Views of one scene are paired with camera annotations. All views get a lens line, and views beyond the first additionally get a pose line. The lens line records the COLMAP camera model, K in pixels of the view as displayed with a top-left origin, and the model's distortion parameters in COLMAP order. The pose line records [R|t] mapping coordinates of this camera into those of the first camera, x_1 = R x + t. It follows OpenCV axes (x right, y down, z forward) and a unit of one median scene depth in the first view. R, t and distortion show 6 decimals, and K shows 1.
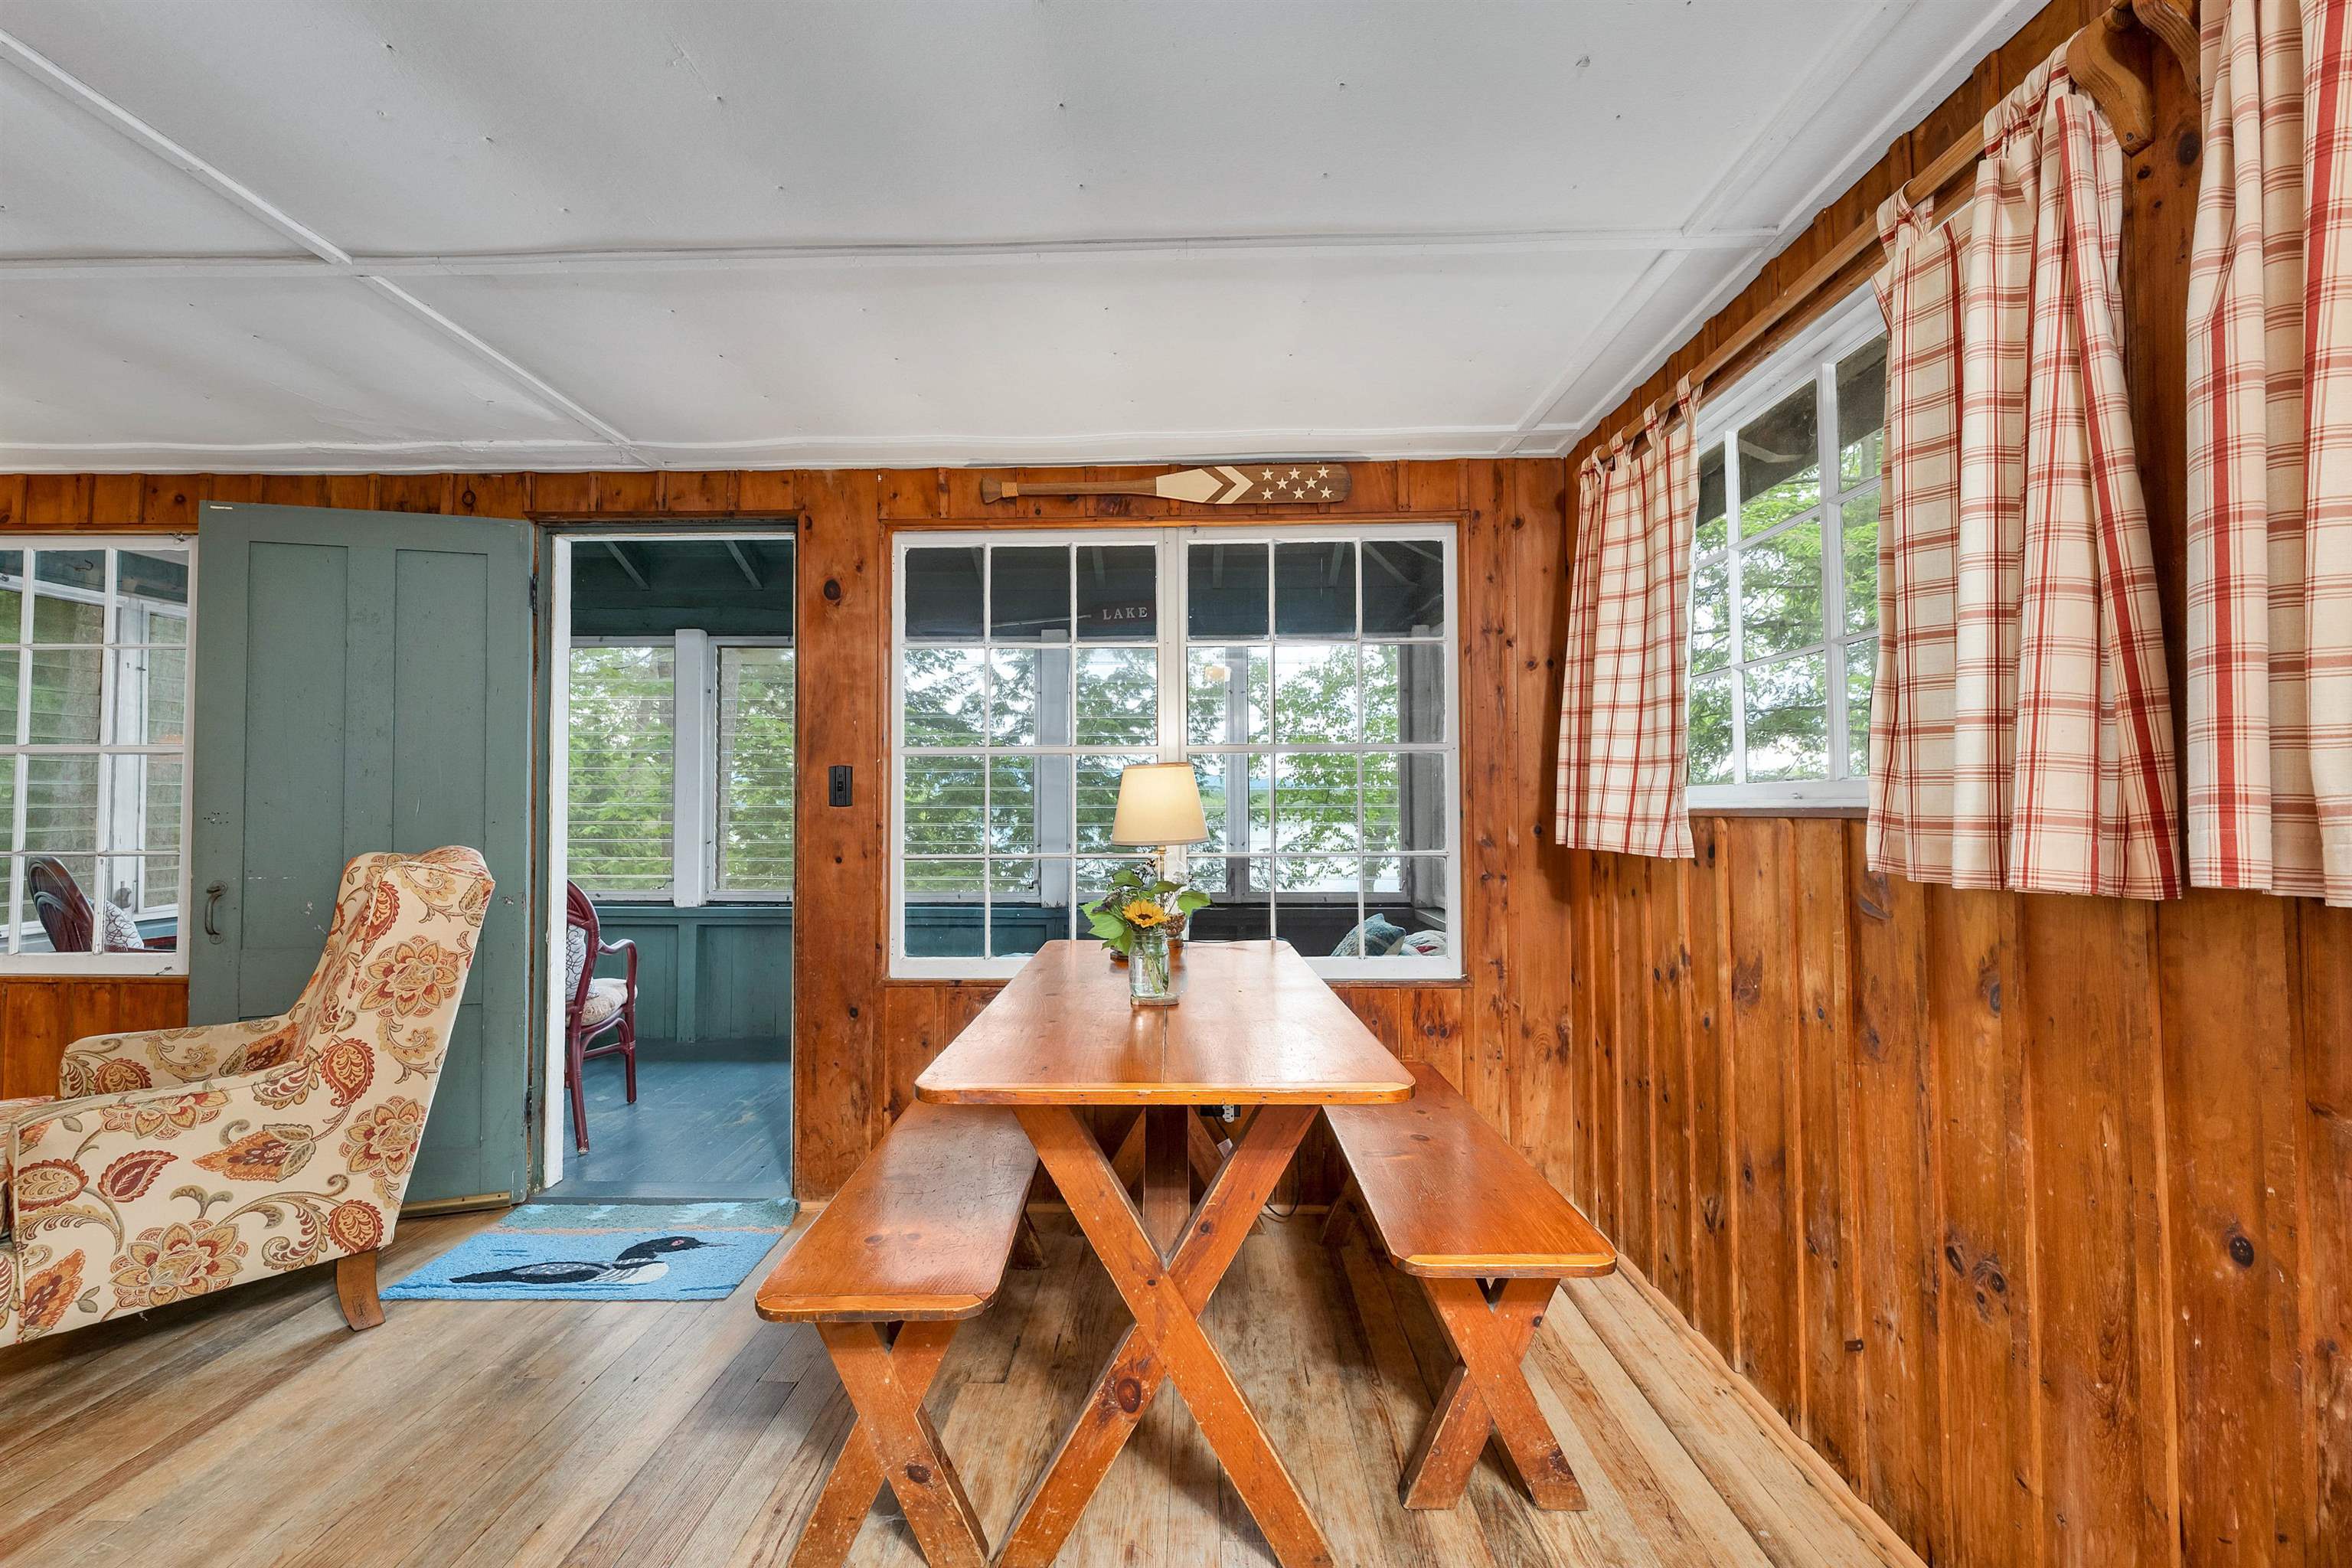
lens RADIAL K [[987.0, 0, 1187.3], [0, 987.0, 781.8], [0, 0, 1]] dist [0.002272, -0.001298]
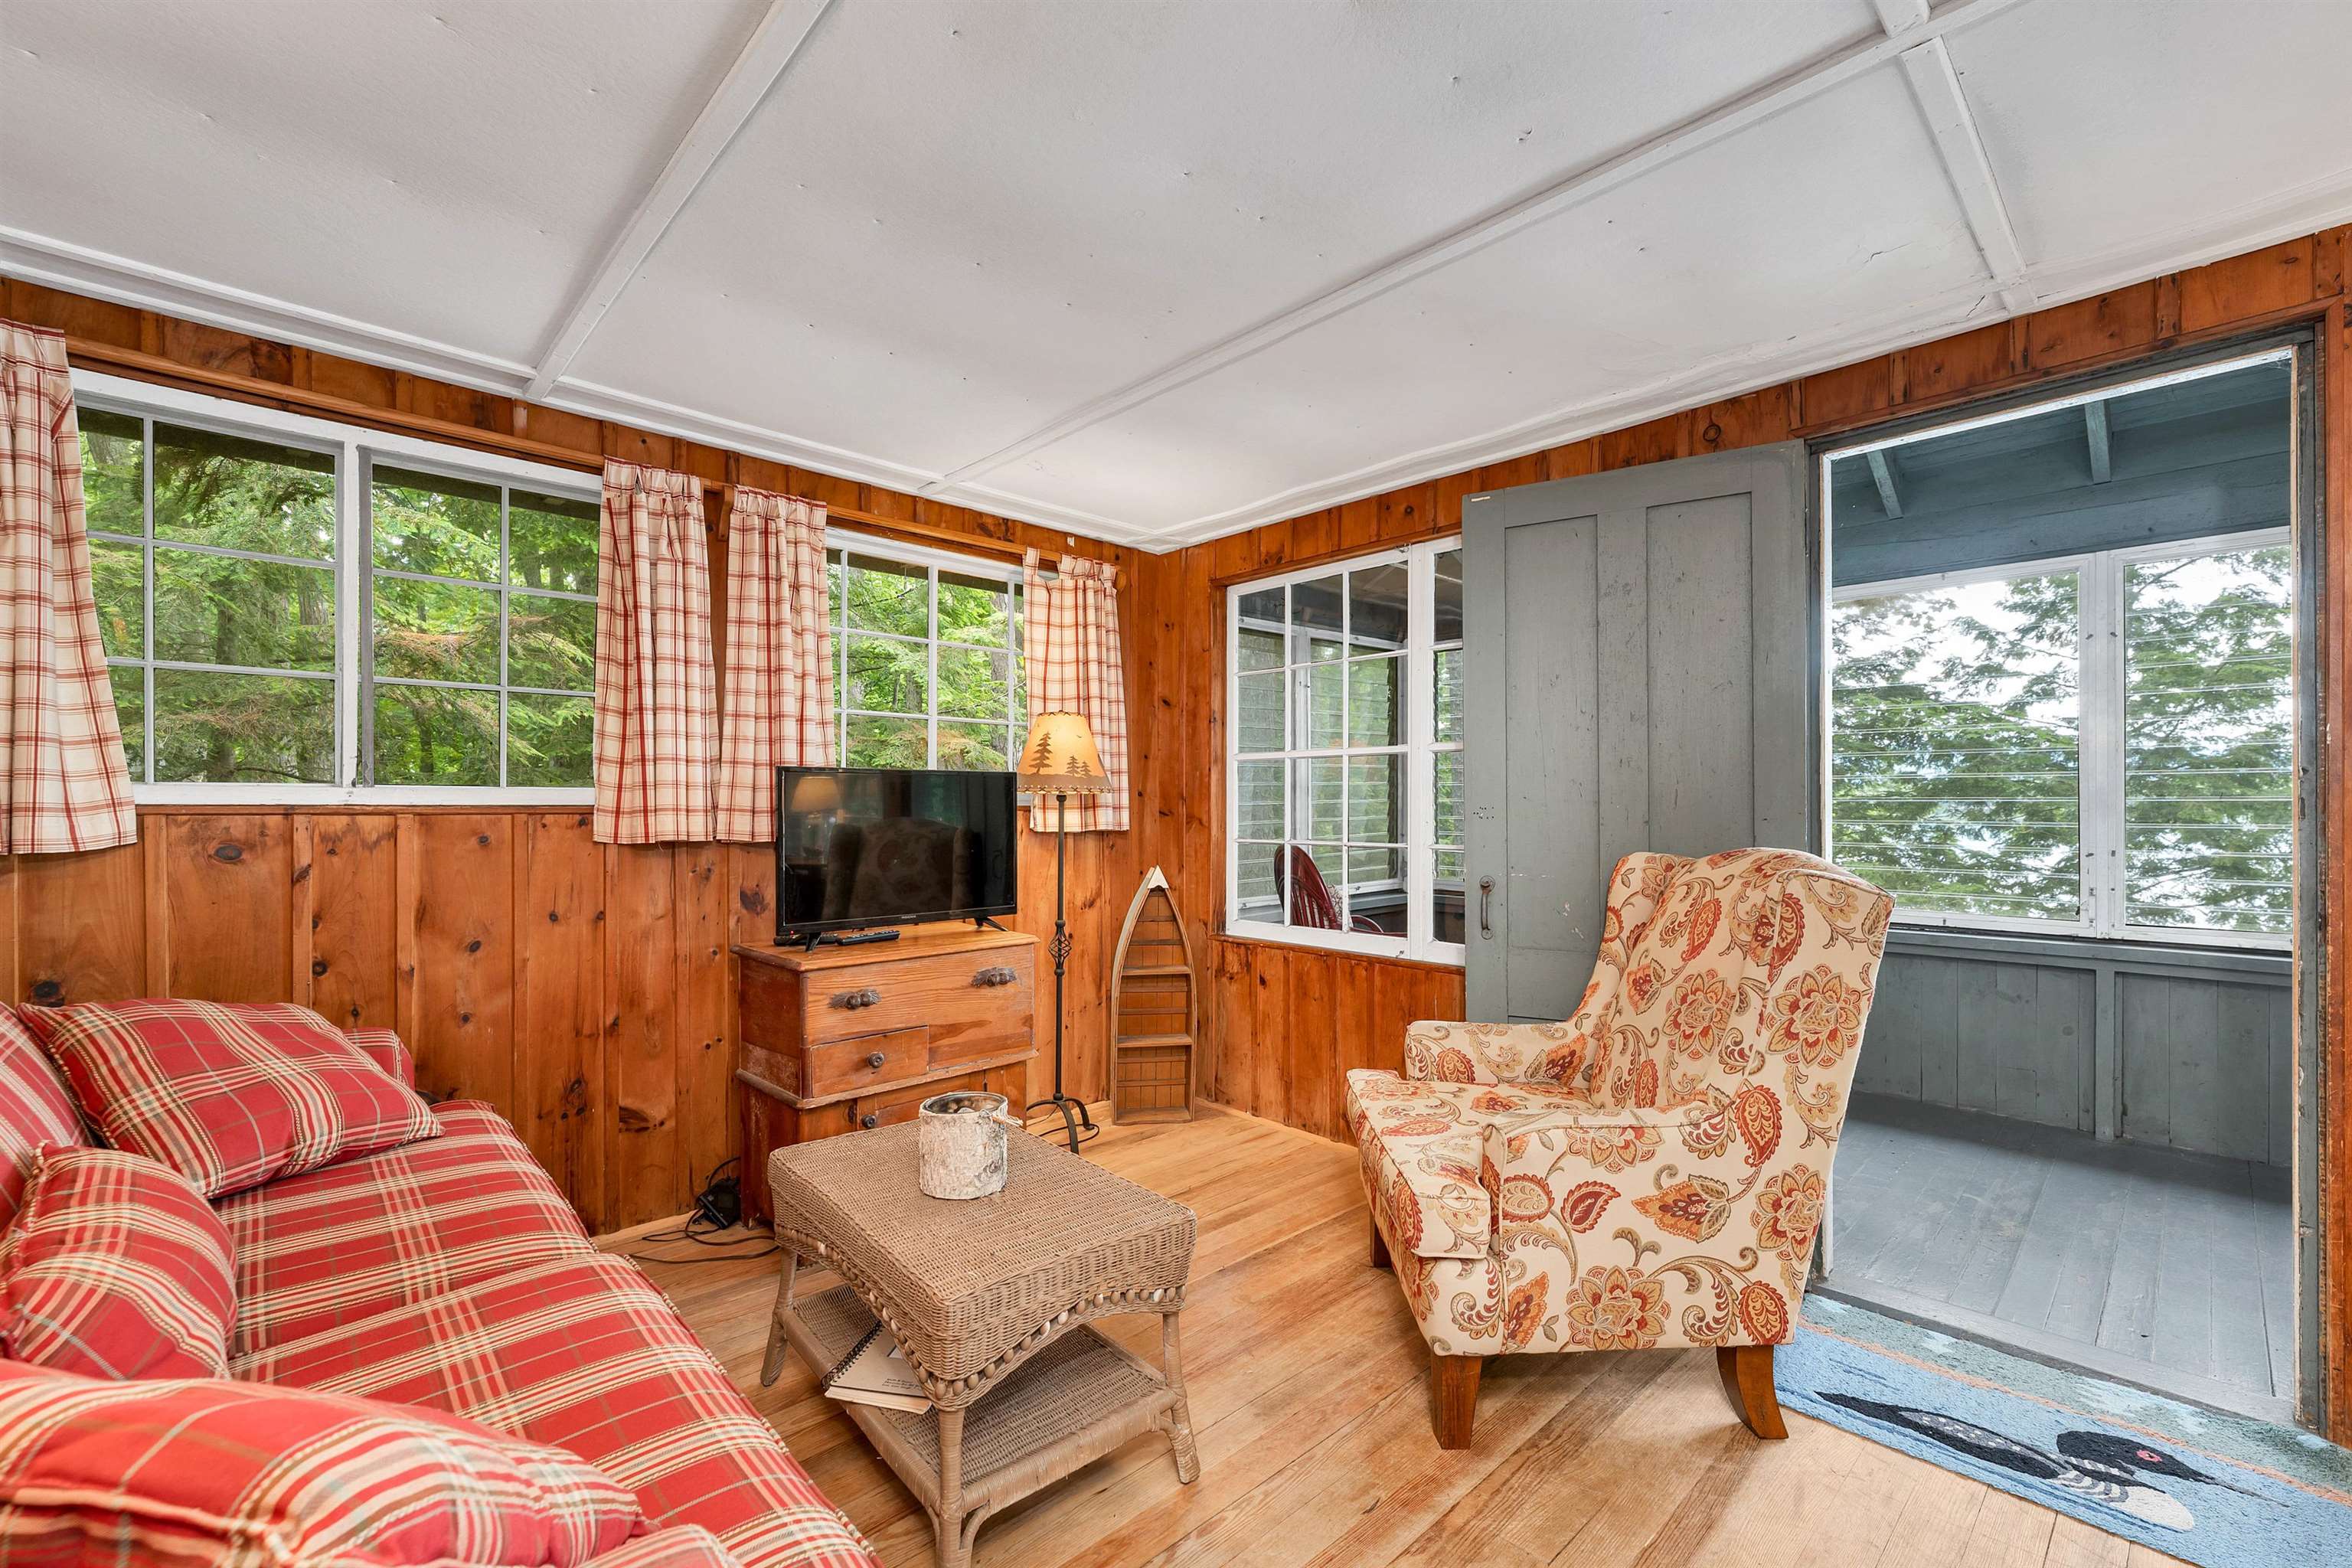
lens RADIAL K [[987.0, 0, 1134.1], [0, 987.0, 811.2], [0, 0, 1]] dist [0.002272, -0.001298]
pose [[0.678350, 0.003069, -0.734733, -0.592140], [0.021567, 0.999477, 0.024087, 0.004058], [0.734423, -0.032186, 0.677929, 0.077626]]
